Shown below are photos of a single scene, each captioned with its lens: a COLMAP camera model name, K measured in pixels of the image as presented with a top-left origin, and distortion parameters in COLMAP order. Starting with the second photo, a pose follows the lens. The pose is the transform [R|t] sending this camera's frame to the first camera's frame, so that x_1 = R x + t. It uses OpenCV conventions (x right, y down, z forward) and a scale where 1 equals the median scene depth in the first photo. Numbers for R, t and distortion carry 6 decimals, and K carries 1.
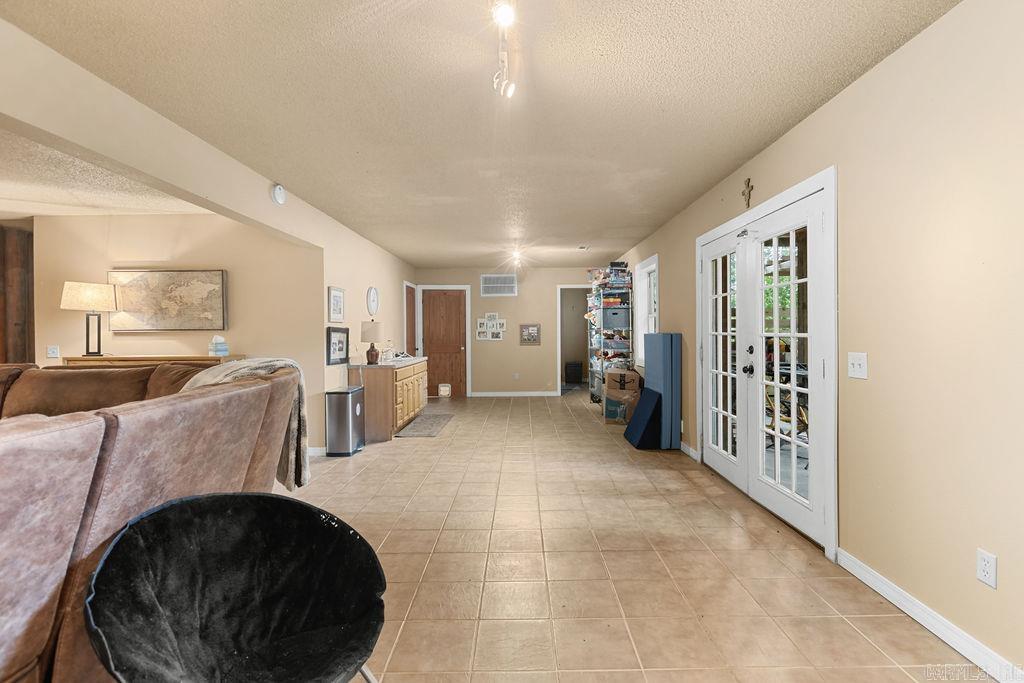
lens RADIAL K [[491.8, 0, 514.5], [0, 491.8, 338.8], [0, 0, 1]] dist [-0.003894, -0.000725]
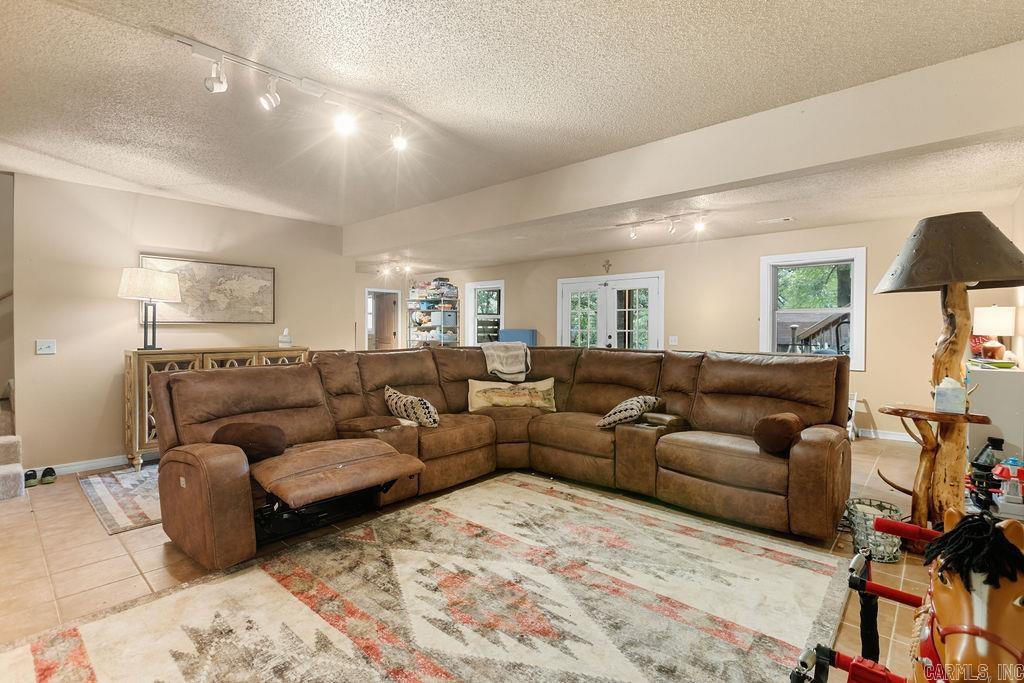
lens RADIAL K [[491.8, 0, 523.2], [0, 491.8, 338.0], [0, 0, 1]] dist [-0.003894, -0.000725]
pose [[0.656771, -0.005813, 0.754068, -1.048120], [0.002103, 0.999981, 0.005877, 0.008890], [-0.754087, -0.002274, 0.656770, -0.124621]]
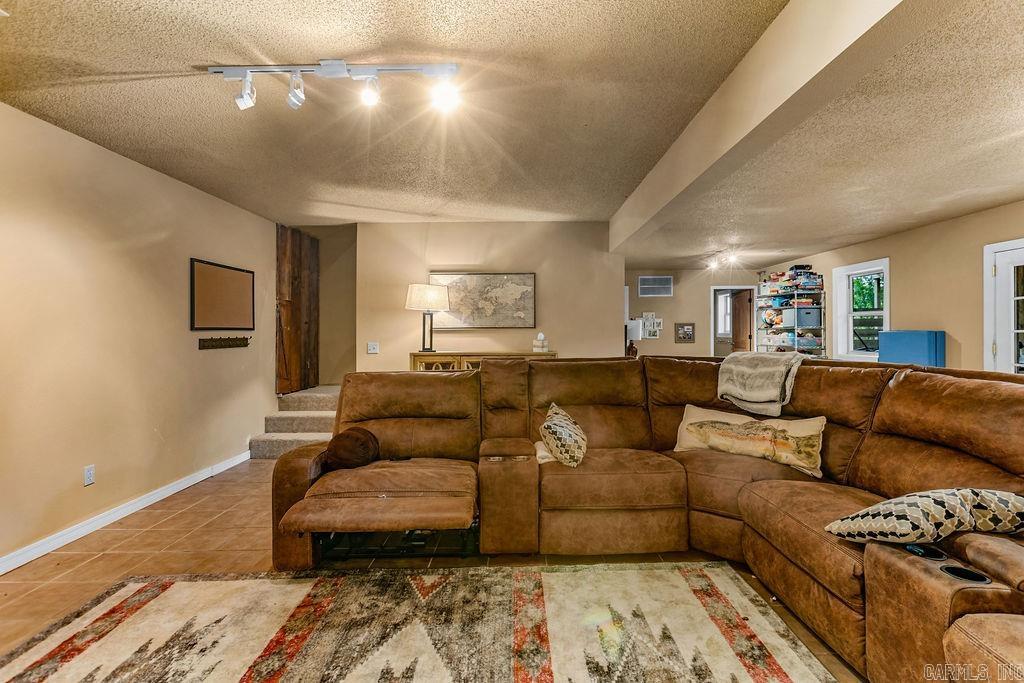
lens RADIAL K [[485.1, 0, 517.9], [0, 485.1, 329.3], [0, 0, 1]] dist [0.003521, -0.000942]
pose [[0.999946, -0.000149, 0.010412, -0.642110], [0.000338, 0.999835, -0.018147, 0.004512], [-0.010407, 0.018149, 0.999781, -0.077915]]
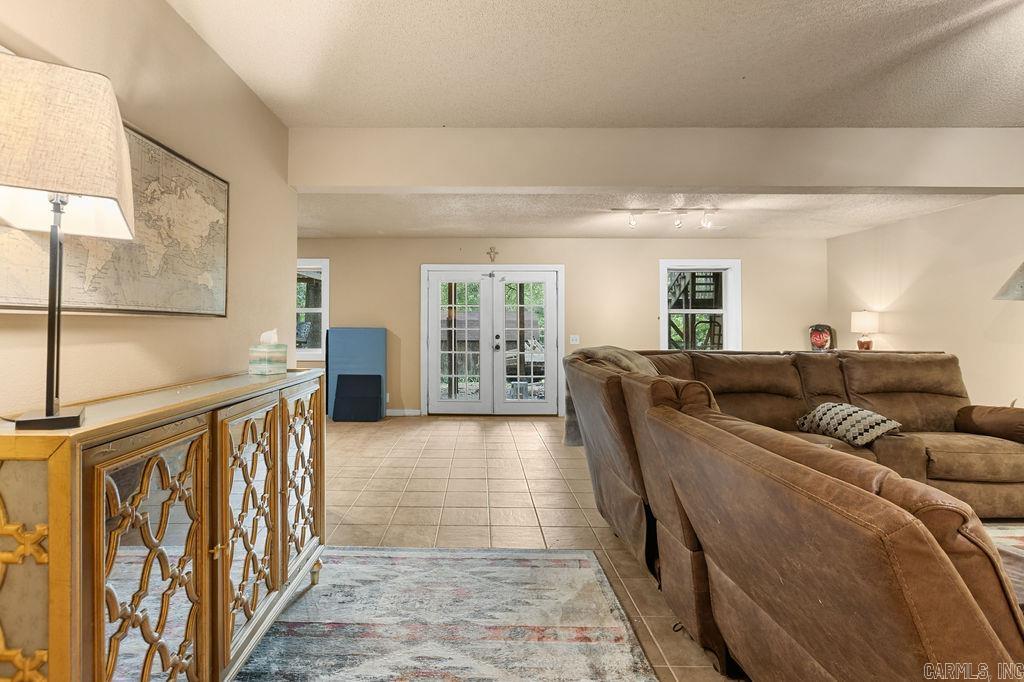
lens RADIAL K [[491.8, 0, 474.1], [0, 491.8, 333.9], [0, 0, 1]] dist [-0.003894, -0.000725]
pose [[0.004530, -0.008496, 0.999954, -1.038970], [0.008393, 0.999929, 0.008458, -0.004143], [-0.999955, 0.008355, 0.004601, 0.772871]]
